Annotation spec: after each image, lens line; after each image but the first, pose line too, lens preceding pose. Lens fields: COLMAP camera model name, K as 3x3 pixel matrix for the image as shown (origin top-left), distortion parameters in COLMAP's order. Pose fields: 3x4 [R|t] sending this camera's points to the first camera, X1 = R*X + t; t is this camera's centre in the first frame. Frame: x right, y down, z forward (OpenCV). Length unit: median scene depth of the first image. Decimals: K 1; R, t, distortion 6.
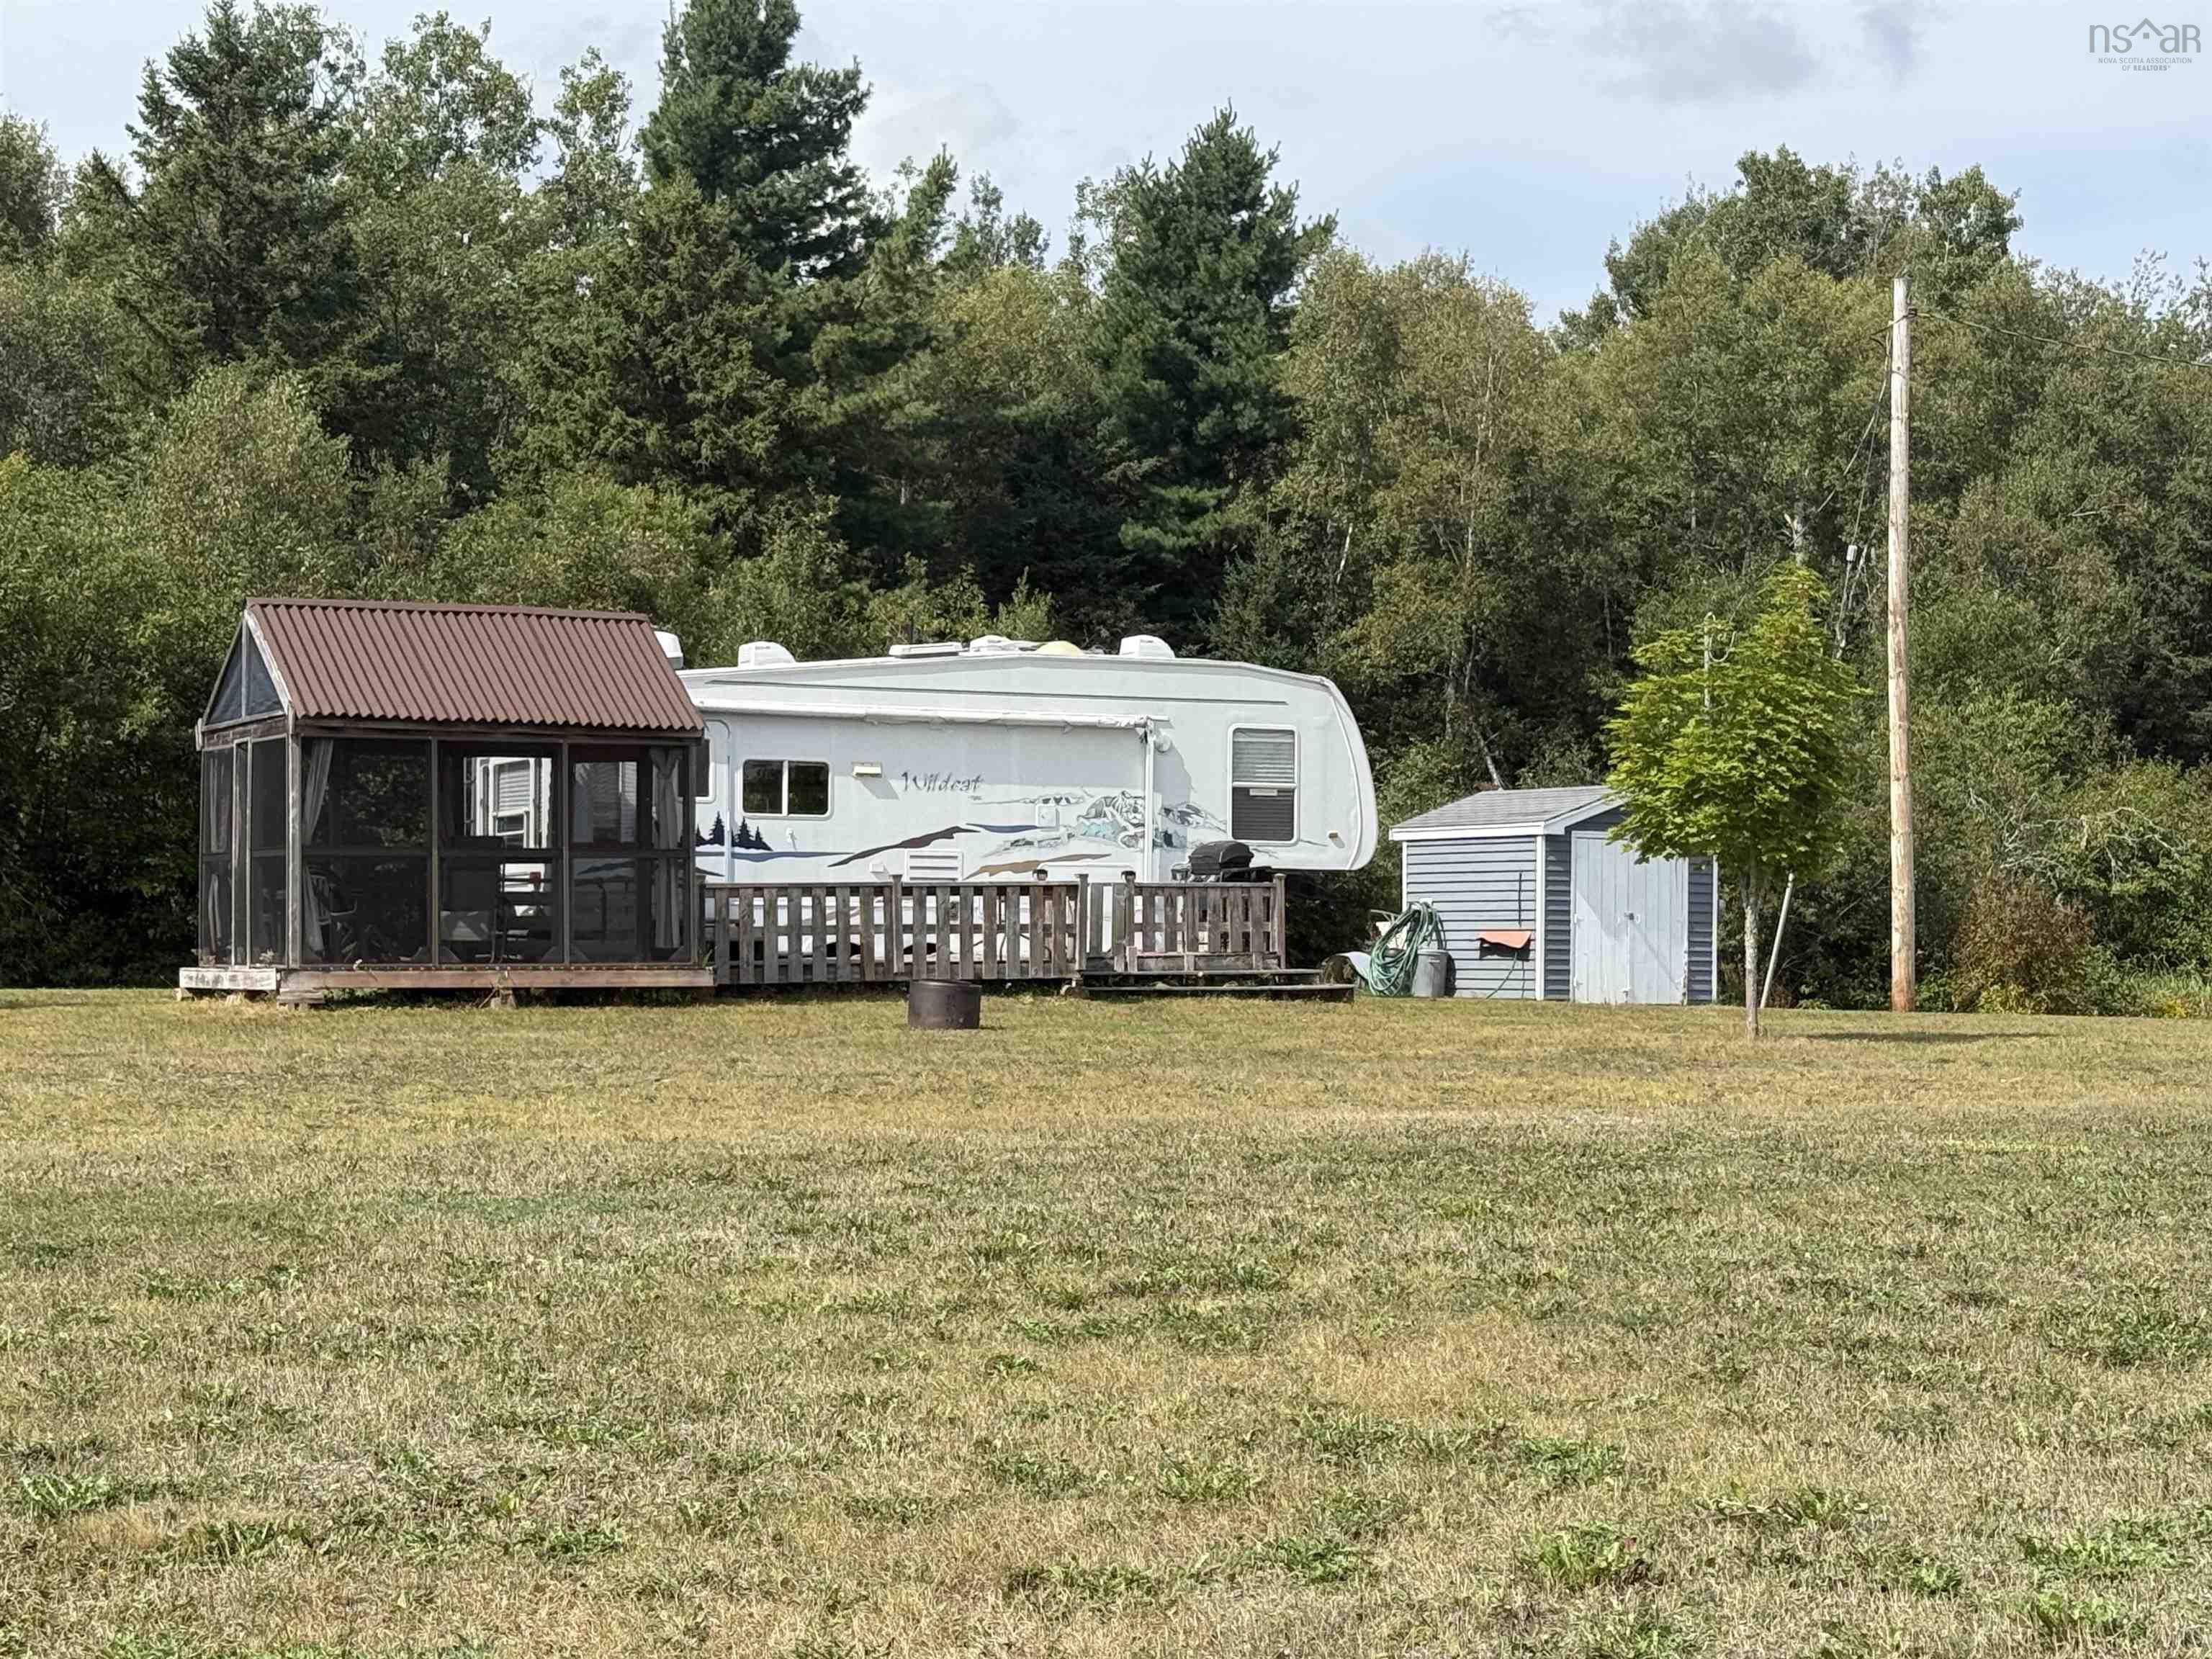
lens RADIAL K [[4030.2, 0, 1152.3], [0, 4030.2, 888.8], [0, 0, 1]] dist [0.099857, 0.068296]
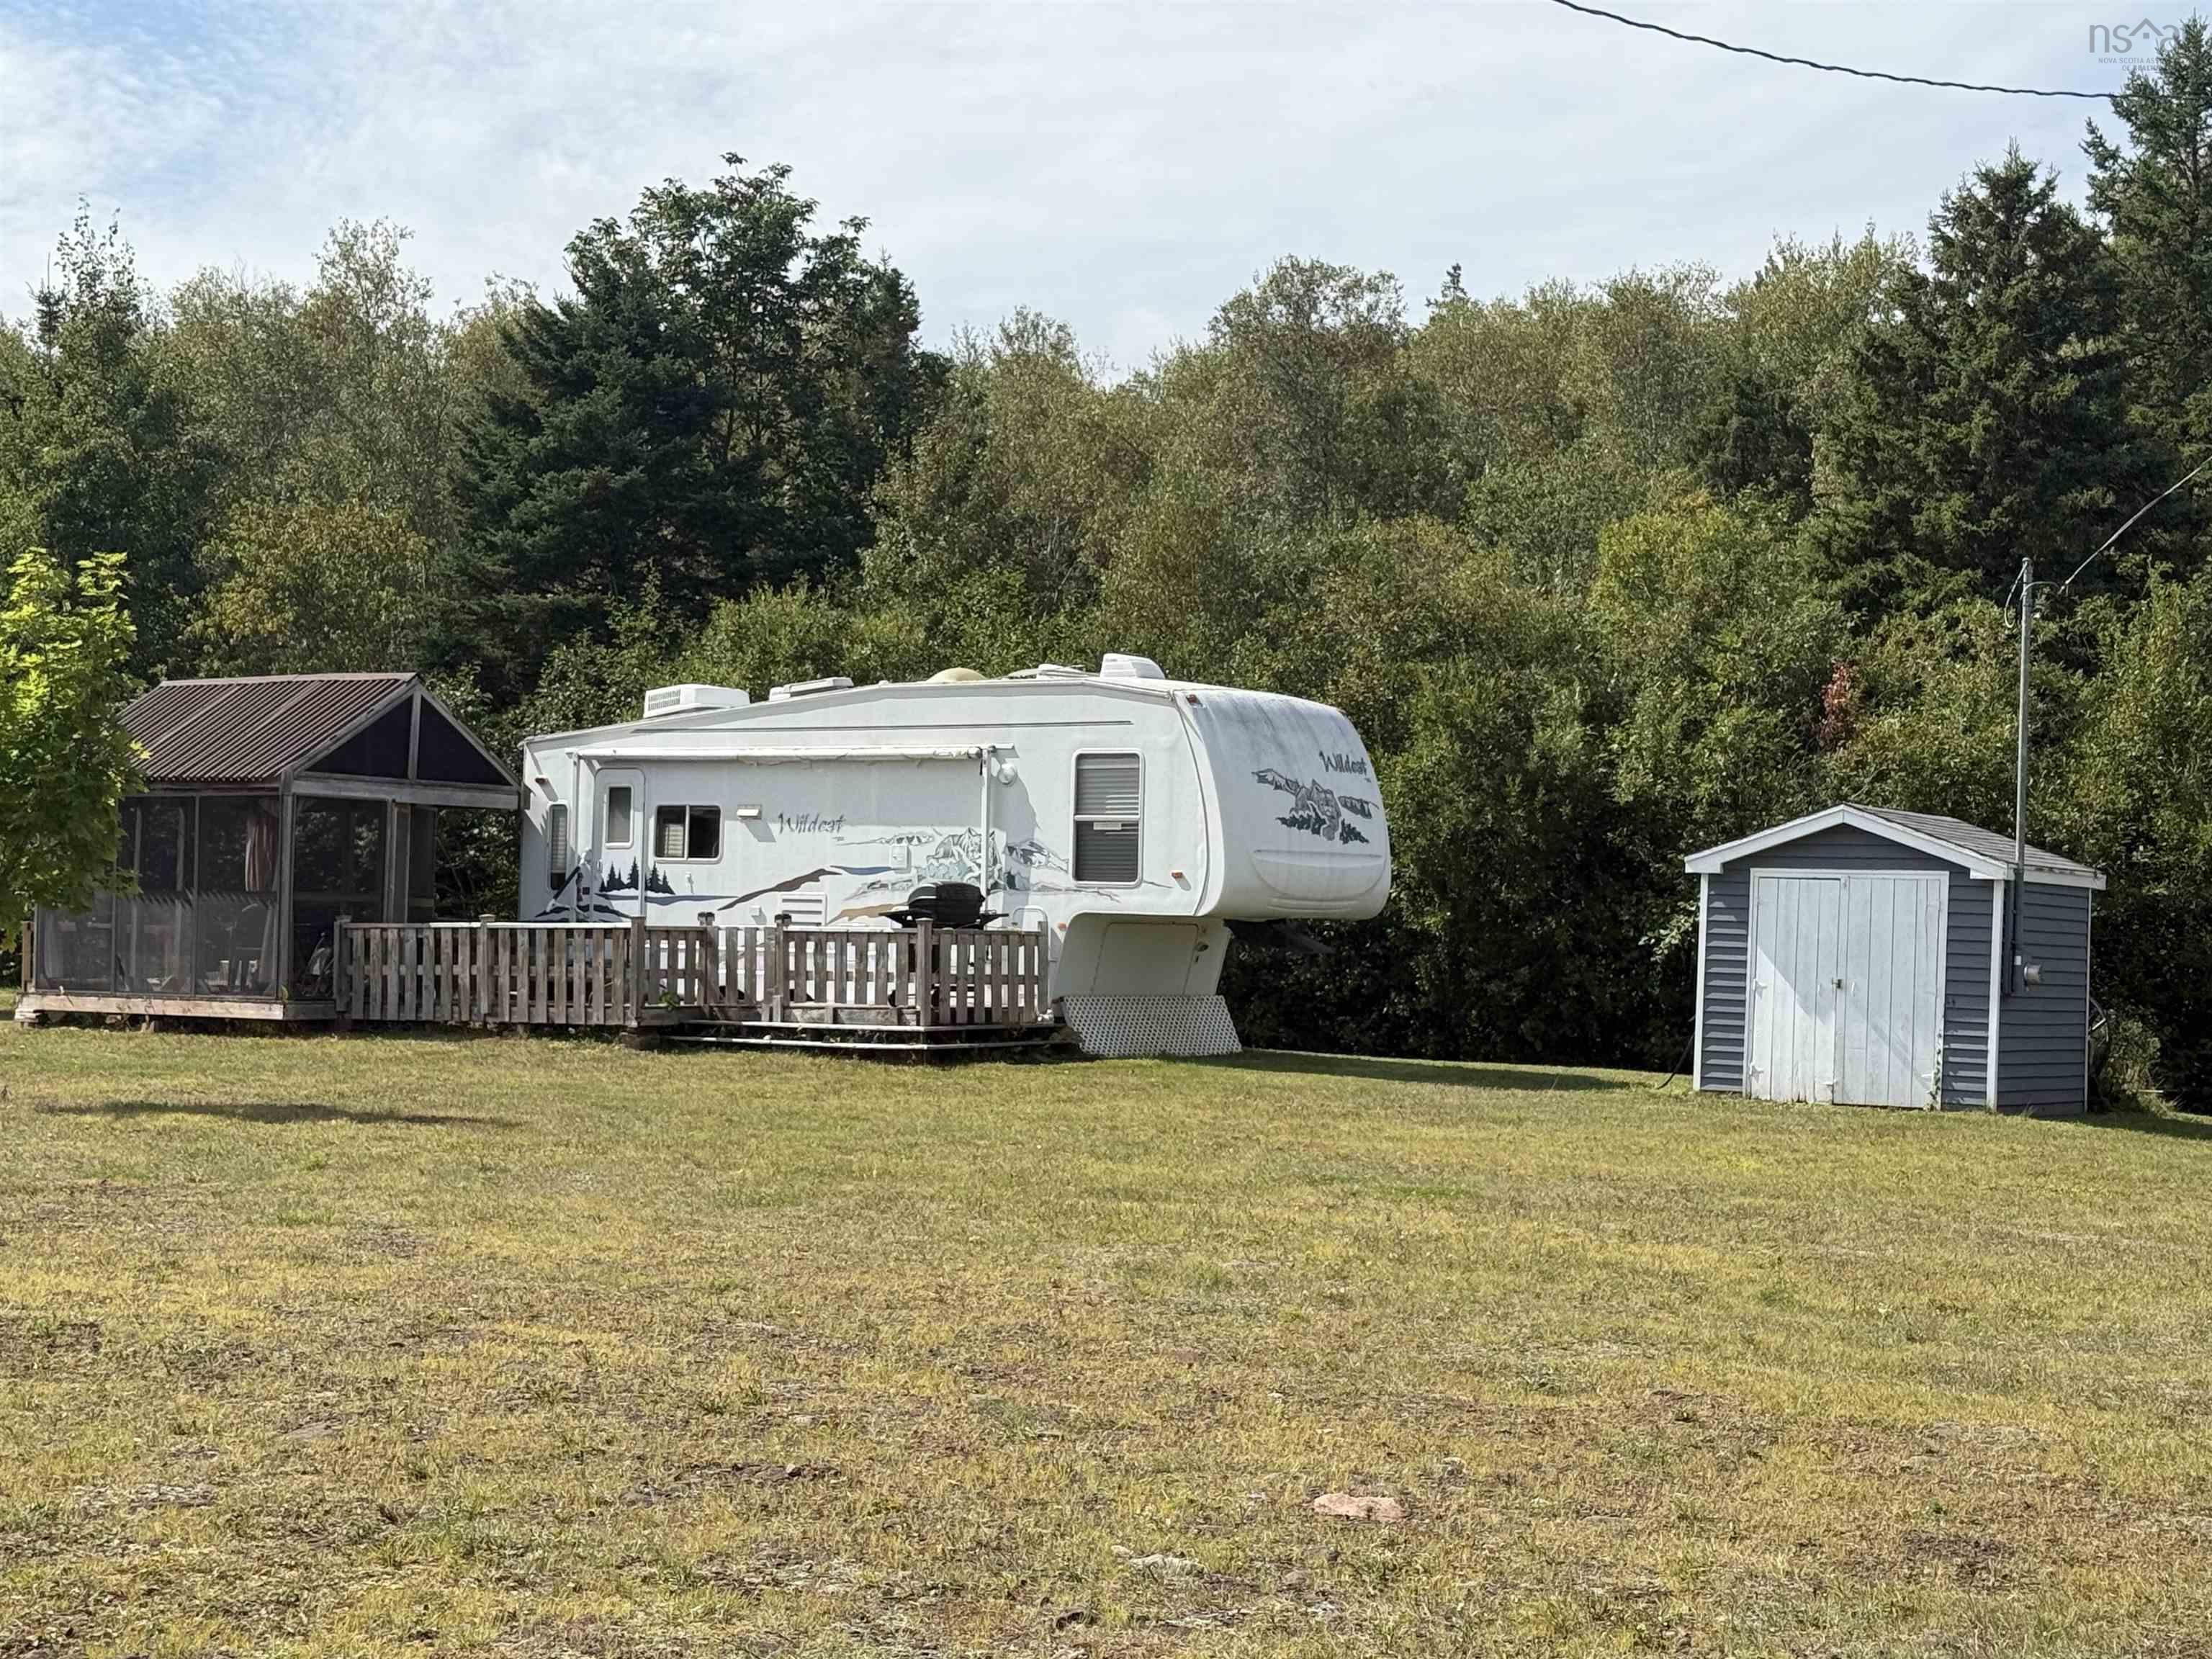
lens RADIAL K [[3608.0, 0, 1106.0], [0, 3608.0, 829.5], [0, 0, 1]] dist [0.094604, -0.021359]
pose [[0.446111, -0.020105, -0.894752, 0.887359], [-0.011009, 0.999549, -0.027949, -0.001840], [0.894910, 0.022319, 0.445689, 0.801635]]
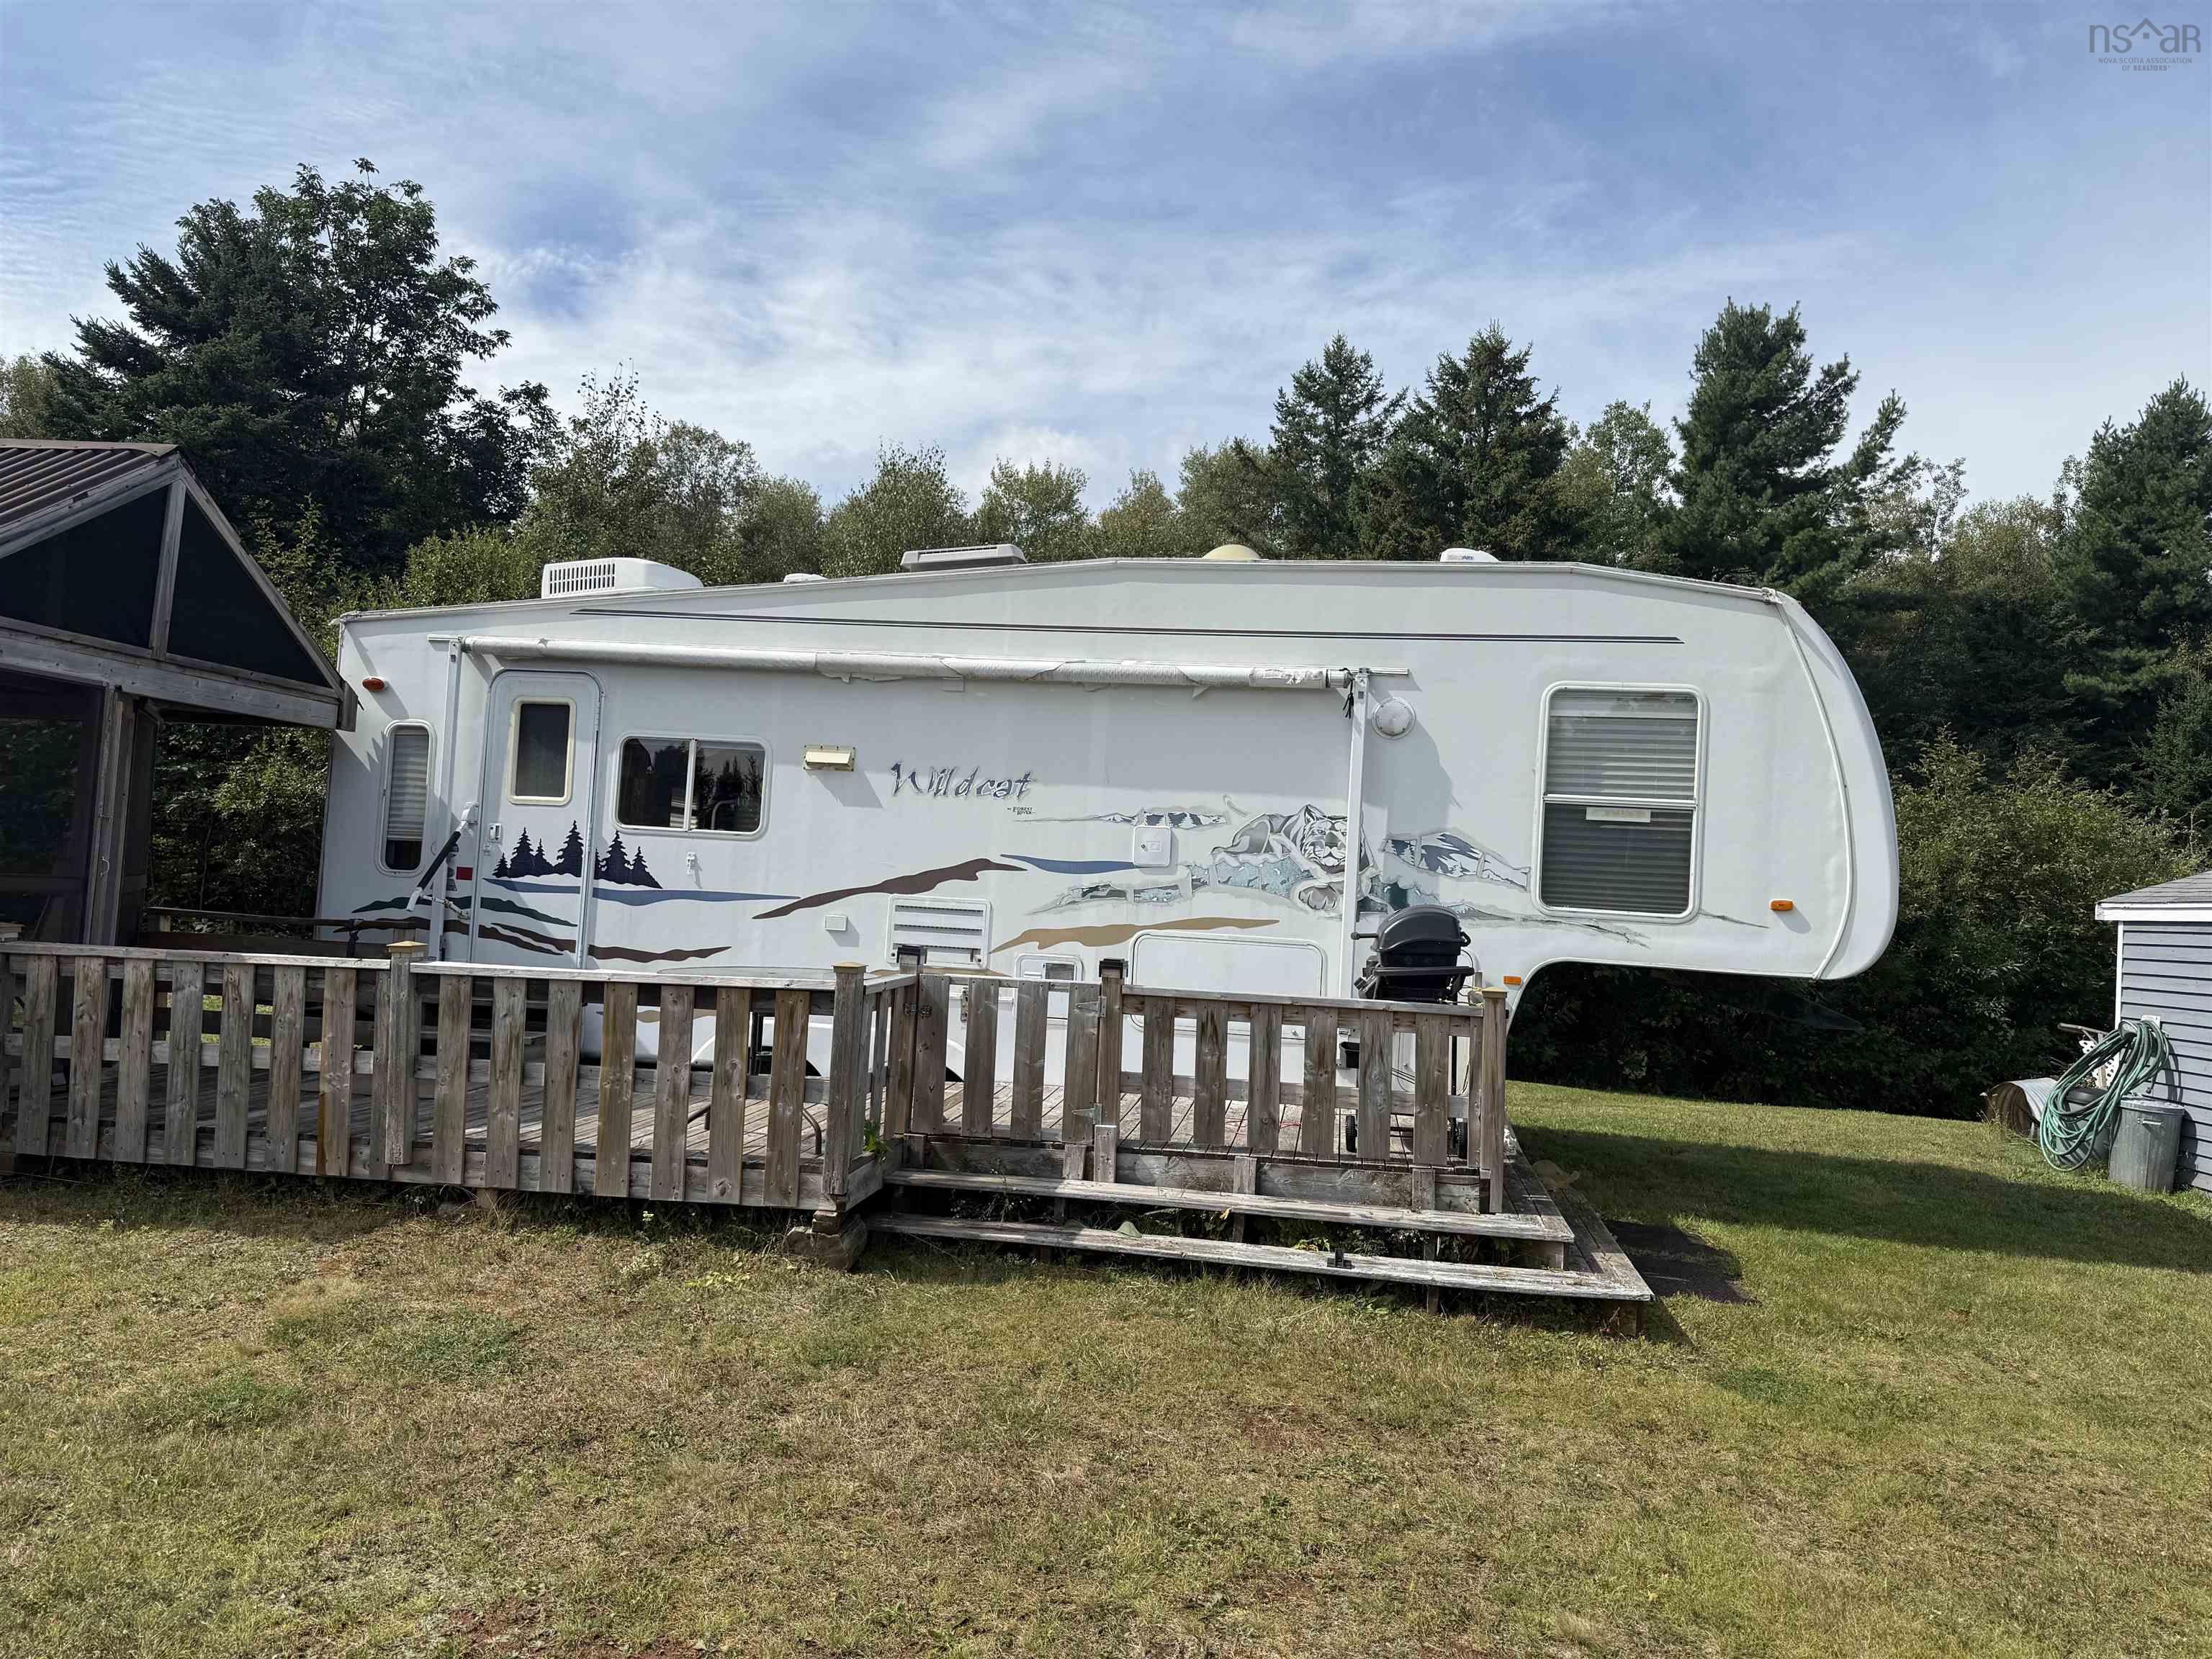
lens RADIAL K [[1552.9, 0, 1106.0], [0, 1552.9, 829.5], [0, 0, 1]] dist [0.056948, -0.072464]
pose [[0.806286, 0.015745, -0.591317, 0.113313], [-0.045220, 0.998361, -0.035075, -0.015038], [0.589795, 0.055020, 0.805676, 0.985203]]
